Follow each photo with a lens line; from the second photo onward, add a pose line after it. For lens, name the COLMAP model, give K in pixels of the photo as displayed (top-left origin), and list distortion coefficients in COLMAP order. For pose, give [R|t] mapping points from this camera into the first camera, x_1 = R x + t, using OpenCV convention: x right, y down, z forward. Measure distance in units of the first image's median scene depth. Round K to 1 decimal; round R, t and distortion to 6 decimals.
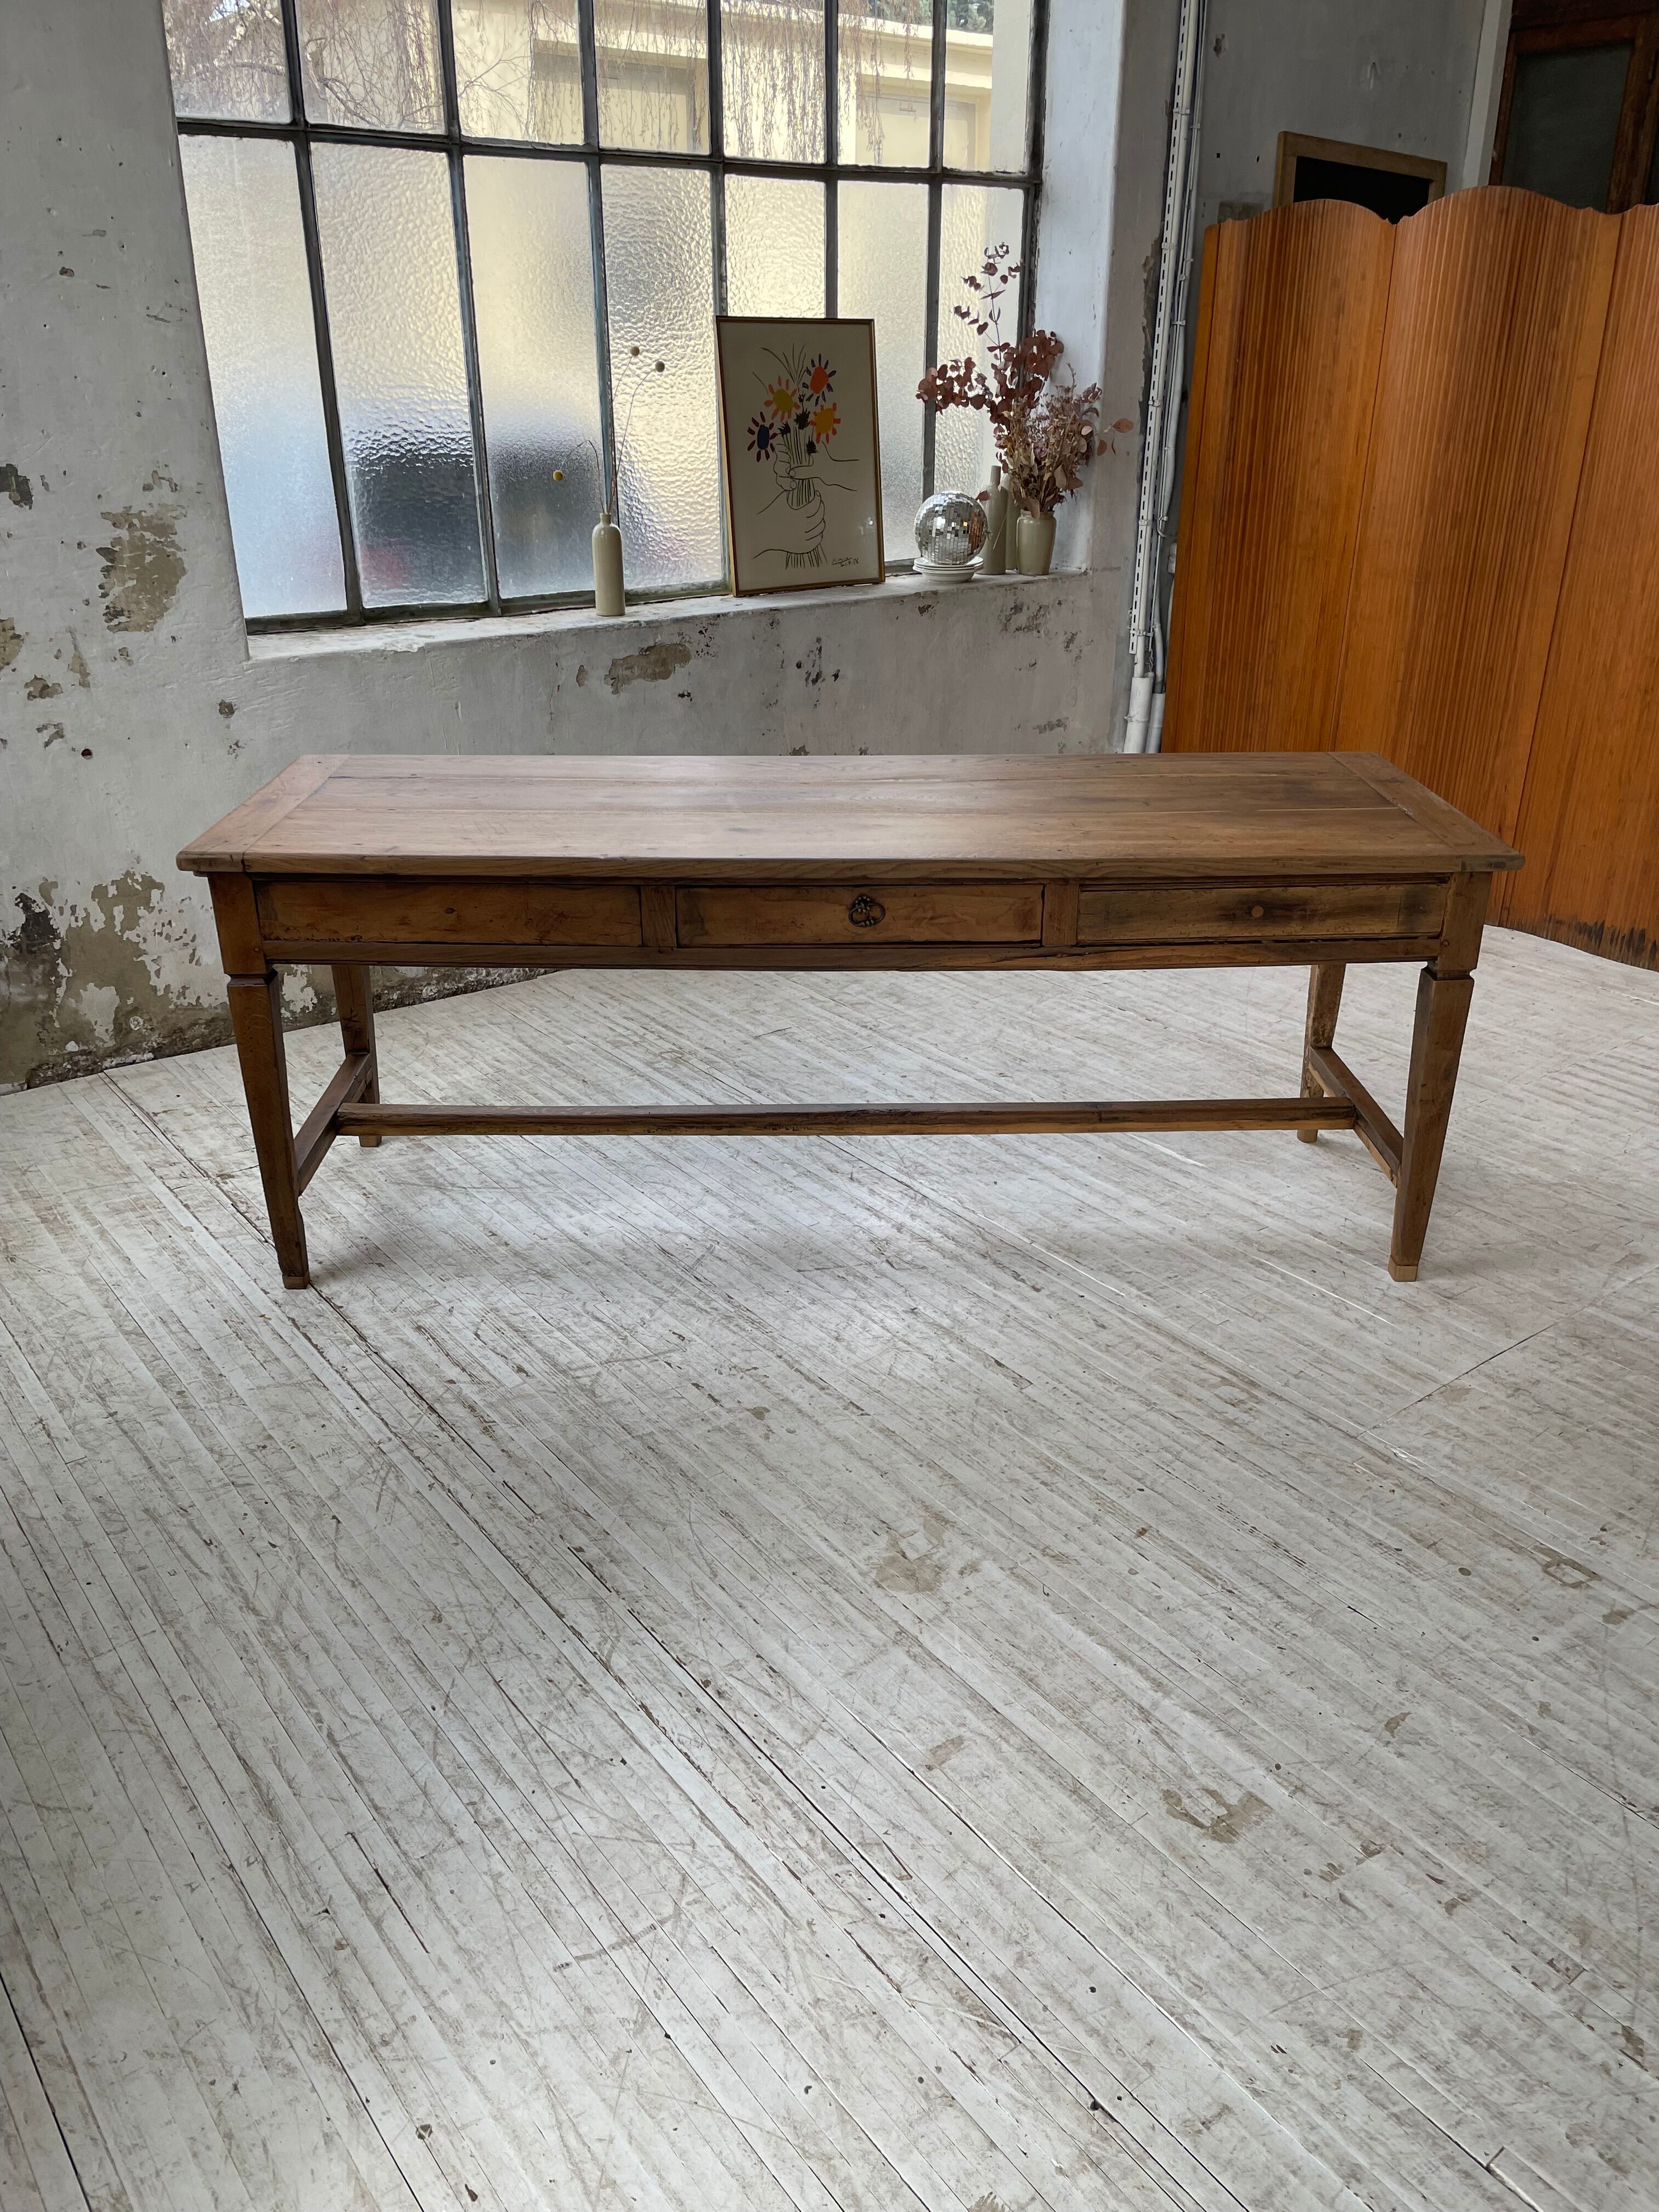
lens RADIAL K [[1678.8, 0, 845.8], [0, 1678.8, 1116.4], [0, 0, 1]] dist [0.086048, -0.118463]
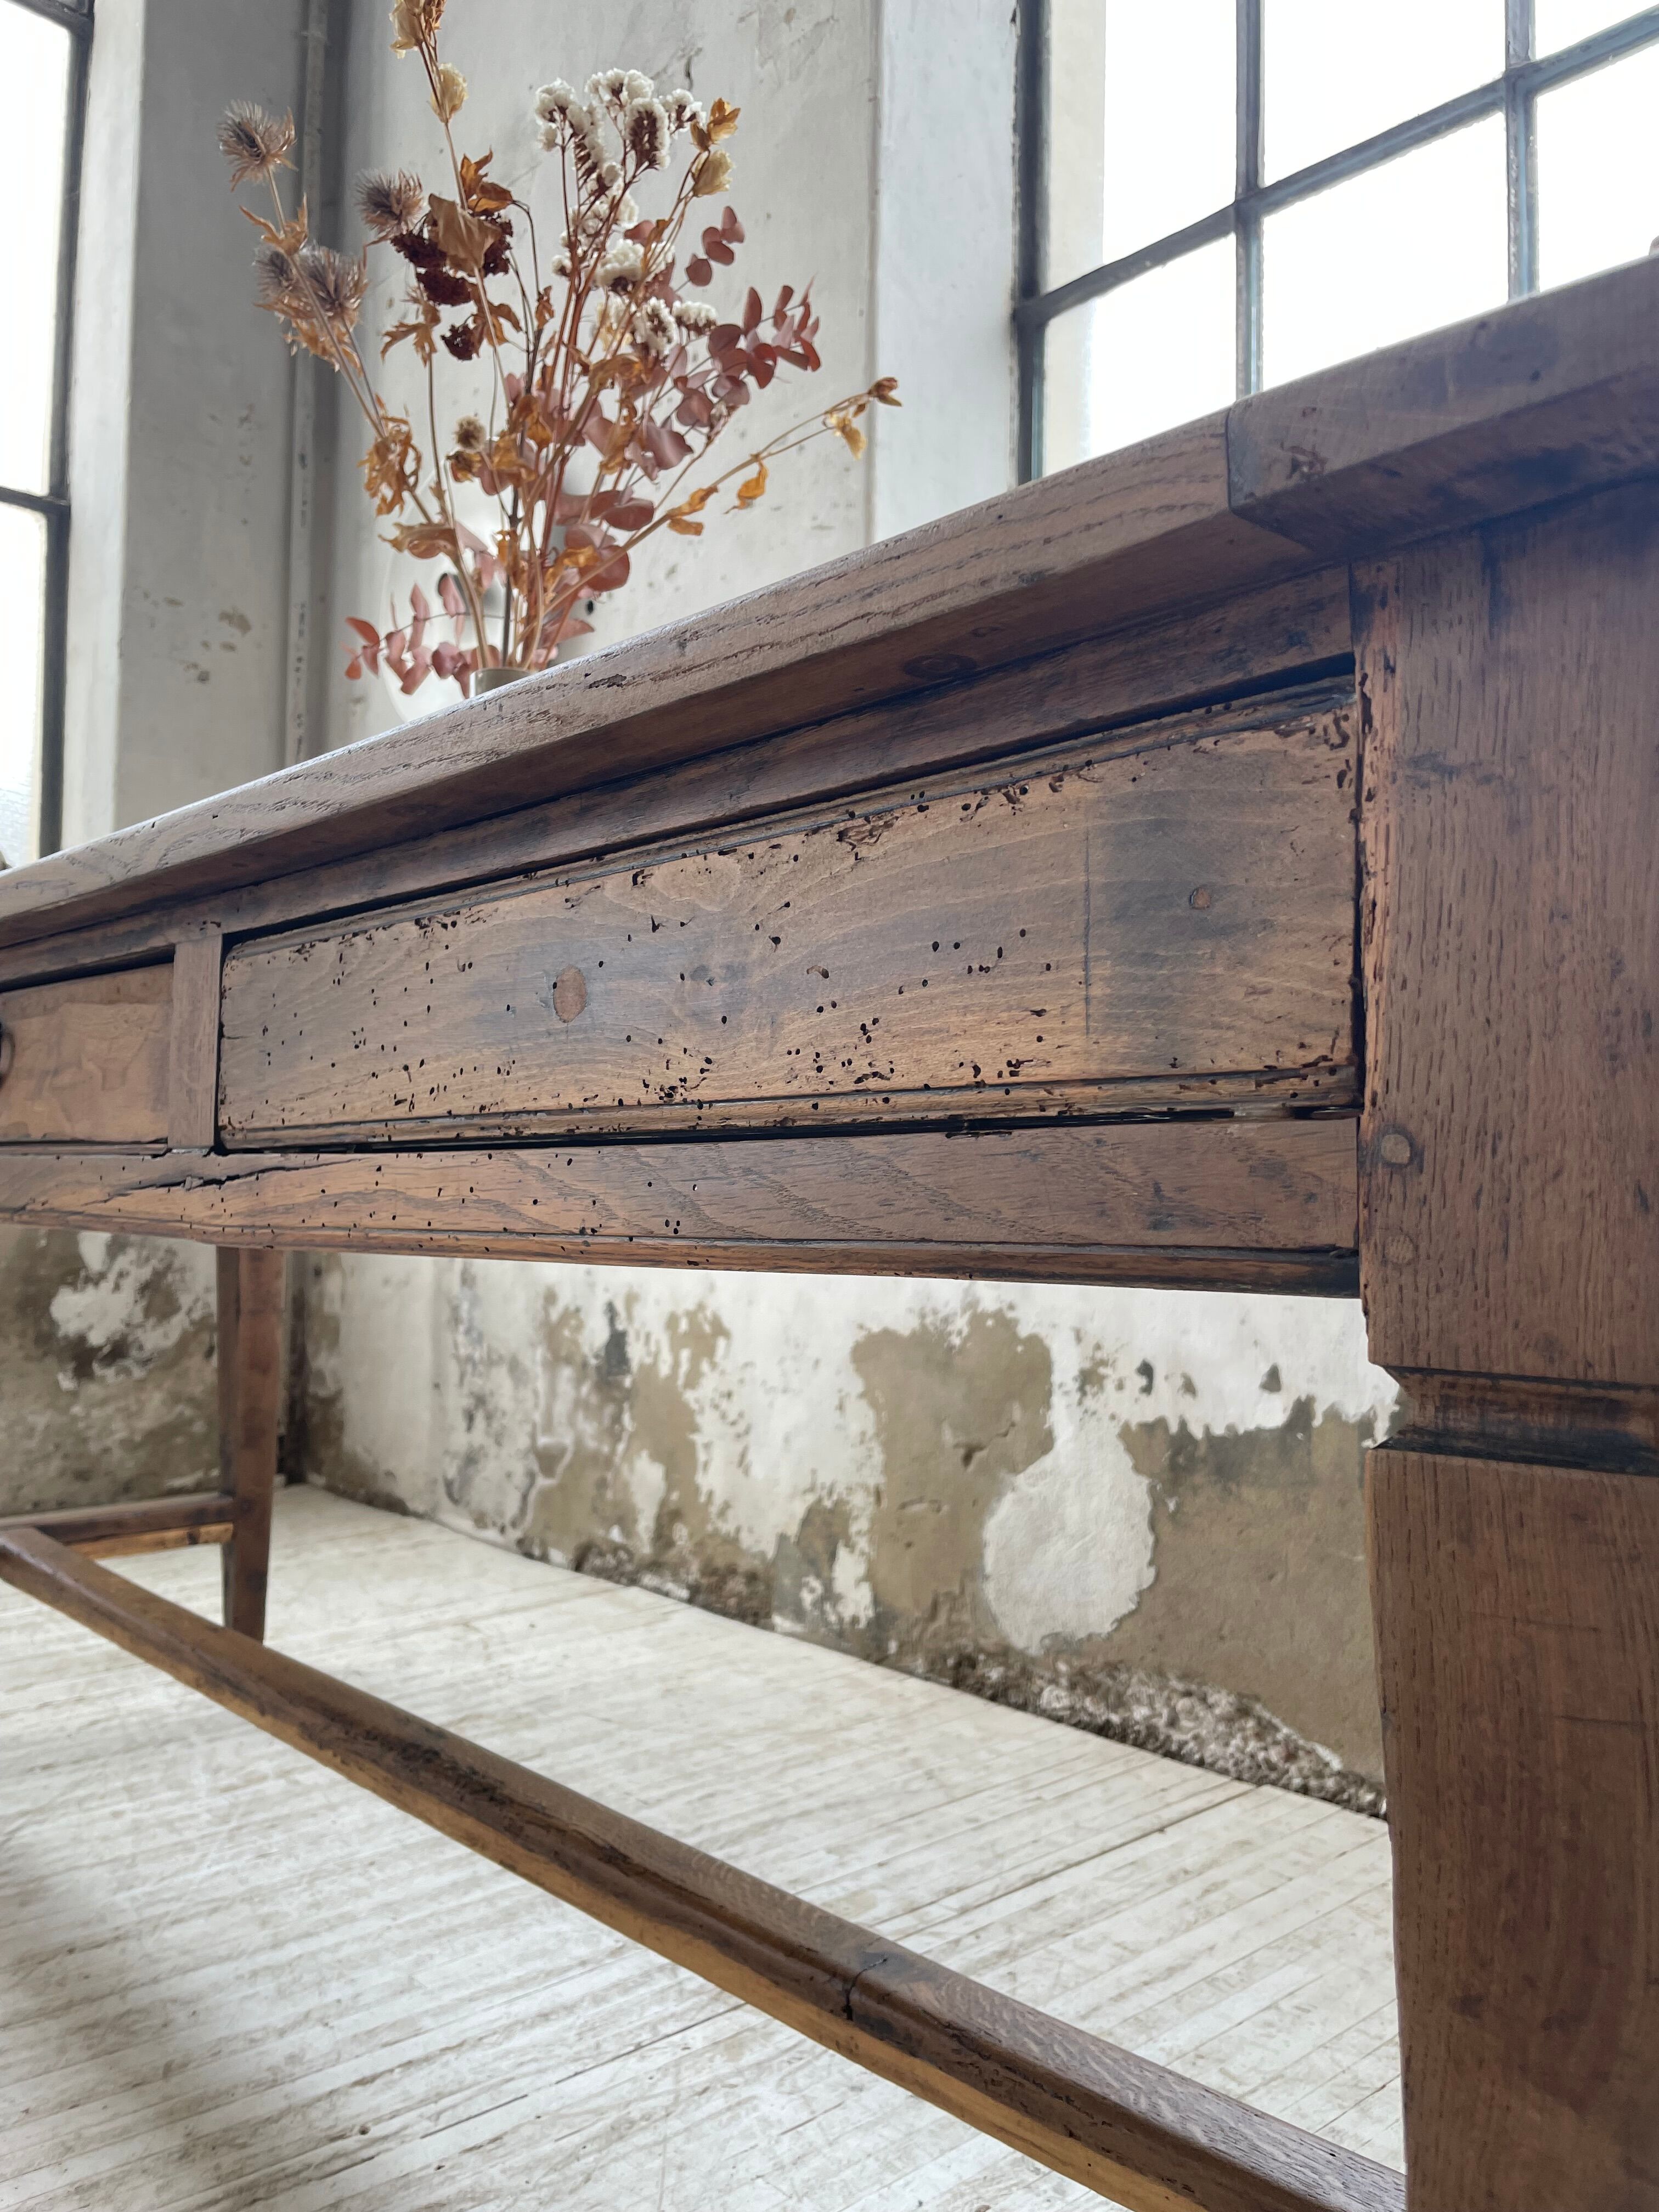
lens RADIAL K [[1682.9, 0, 818.5], [0, 1682.9, 1112.2], [0, 0, 1]] dist [0.081827, -0.114525]
pose [[0.091687, -0.047535, -0.994653, 0.255600], [-0.421869, 0.902937, -0.082040, -0.178138], [0.902009, 0.427136, 0.062734, 0.973142]]
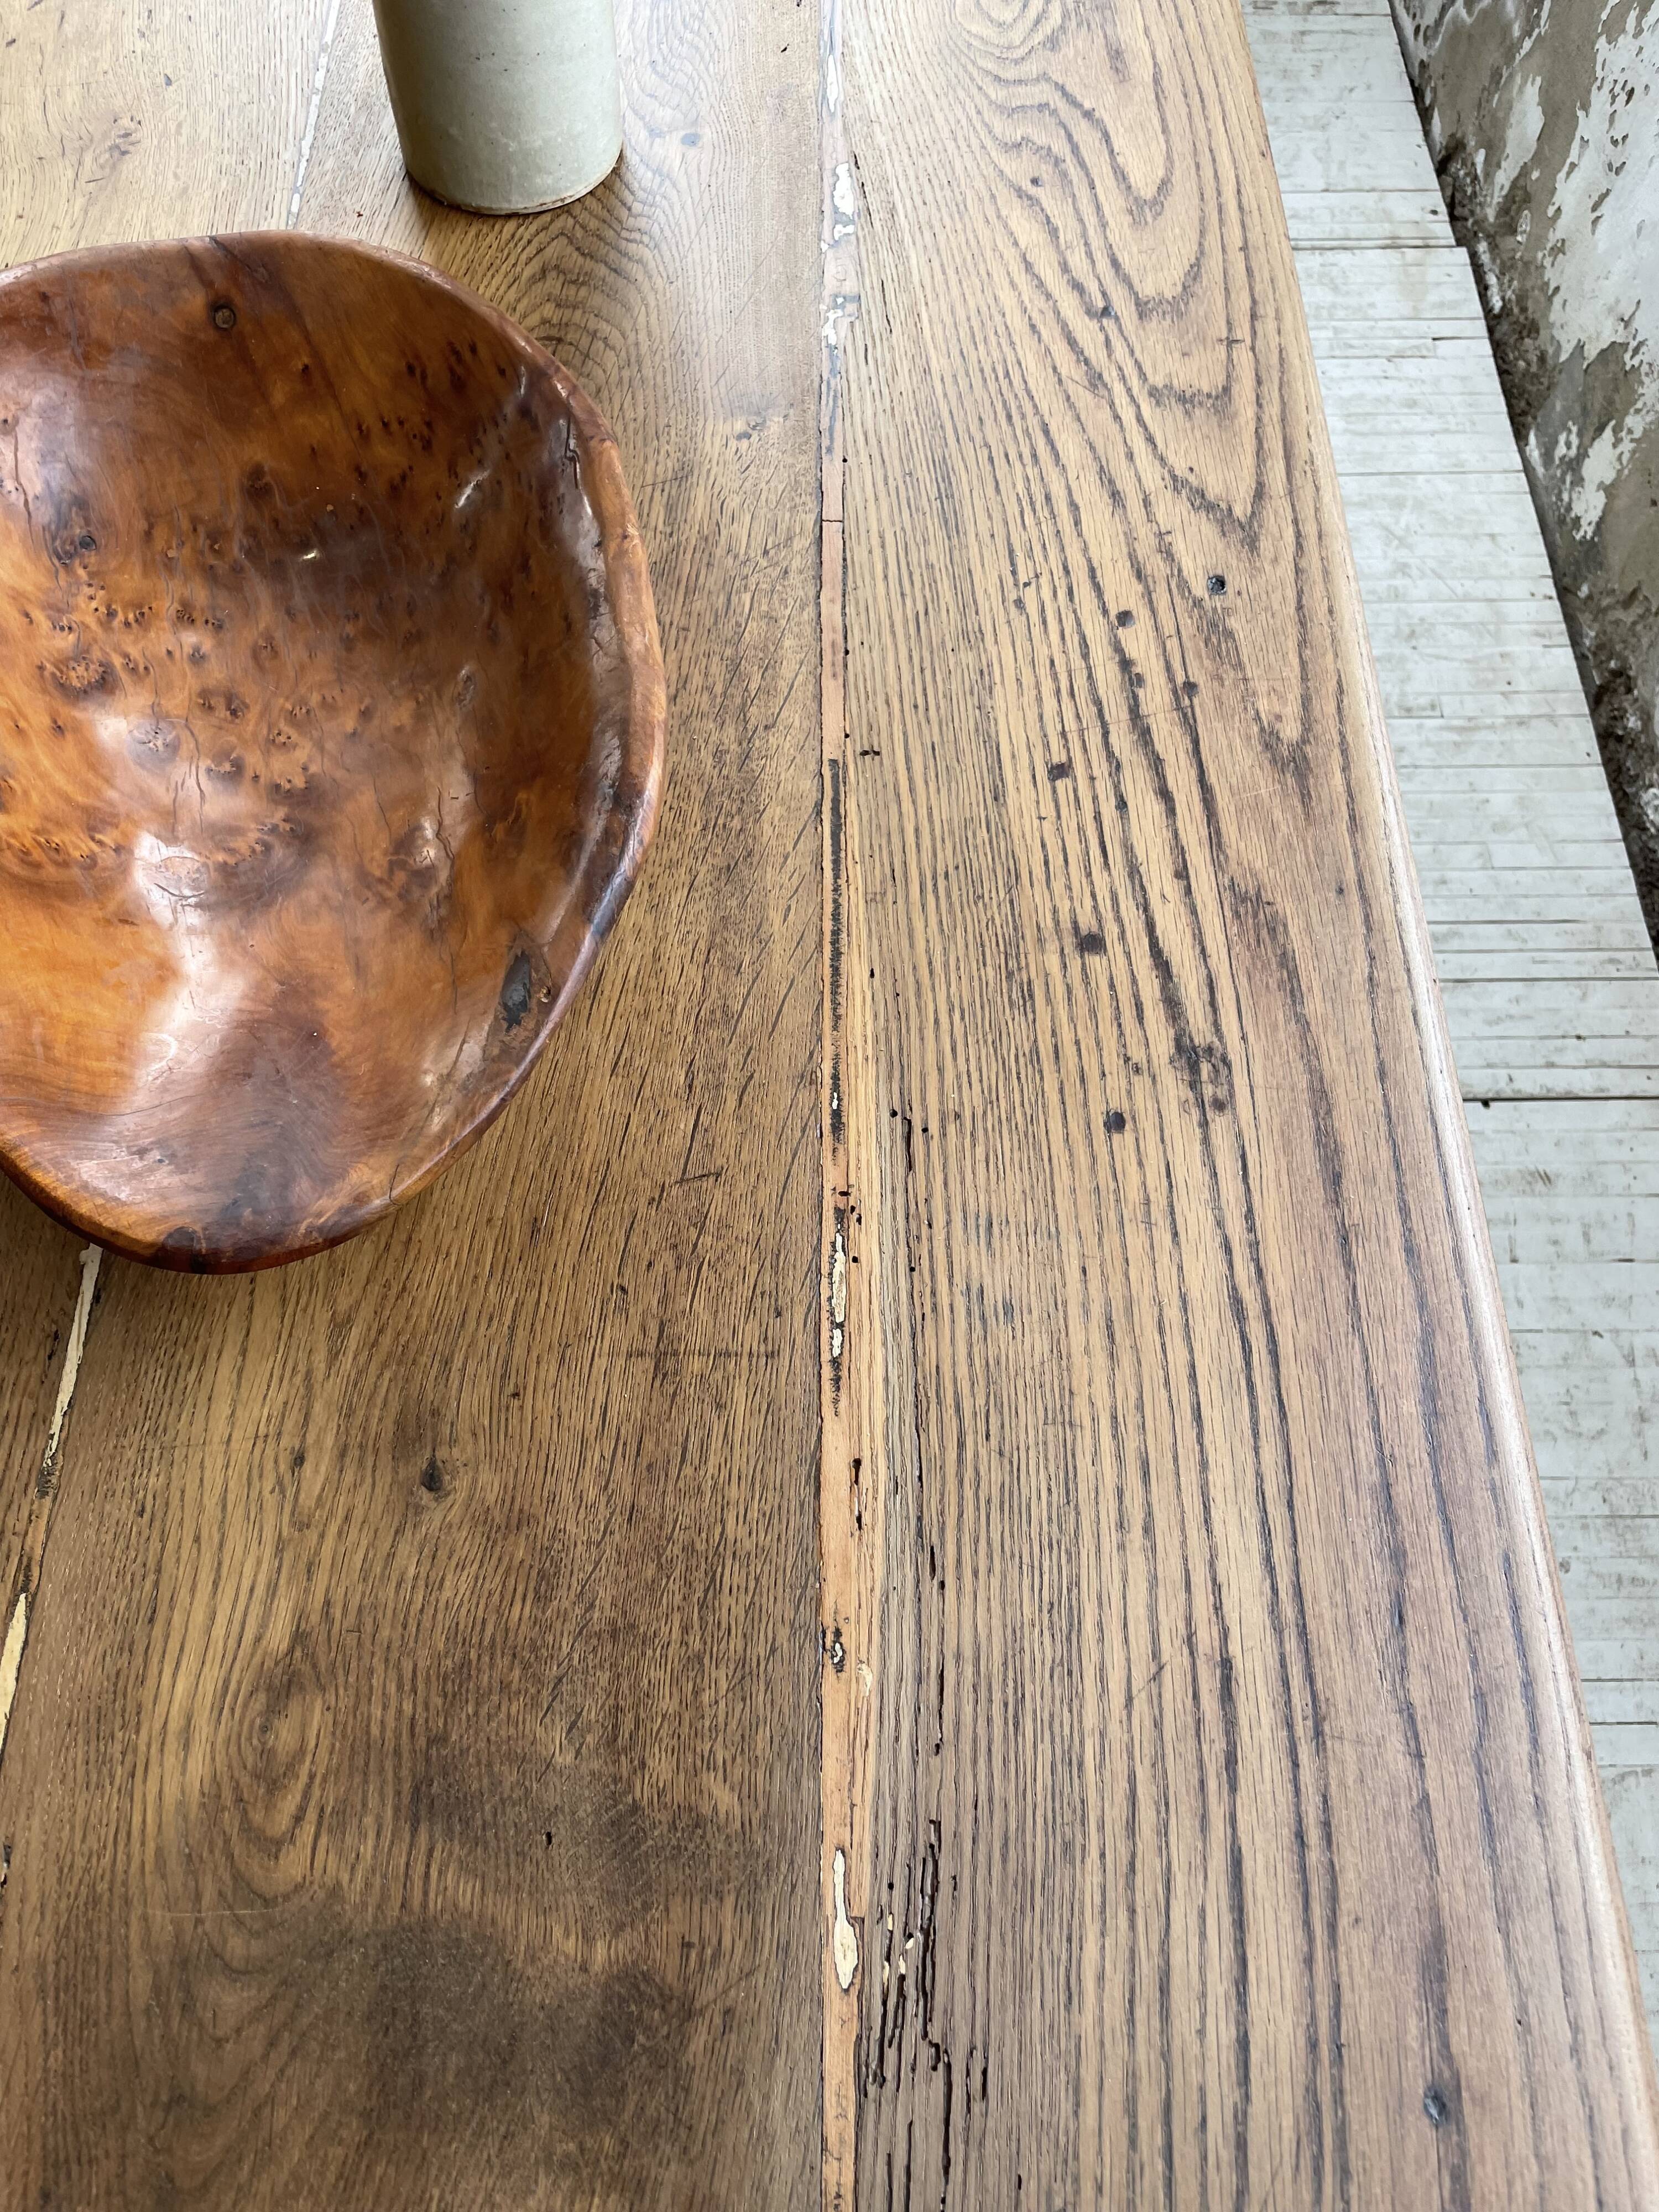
lens RADIAL K [[1682.9, 0, 819.6], [0, 1682.9, 1112.3], [0, 0, 1]] dist [0.081827, -0.114525]
pose [[-0.604113, 0.704575, -0.372319, 0.050259], [-0.334507, 0.199851, 0.920959, -0.390179], [0.723293, 0.680906, 0.114953, 1.008591]]
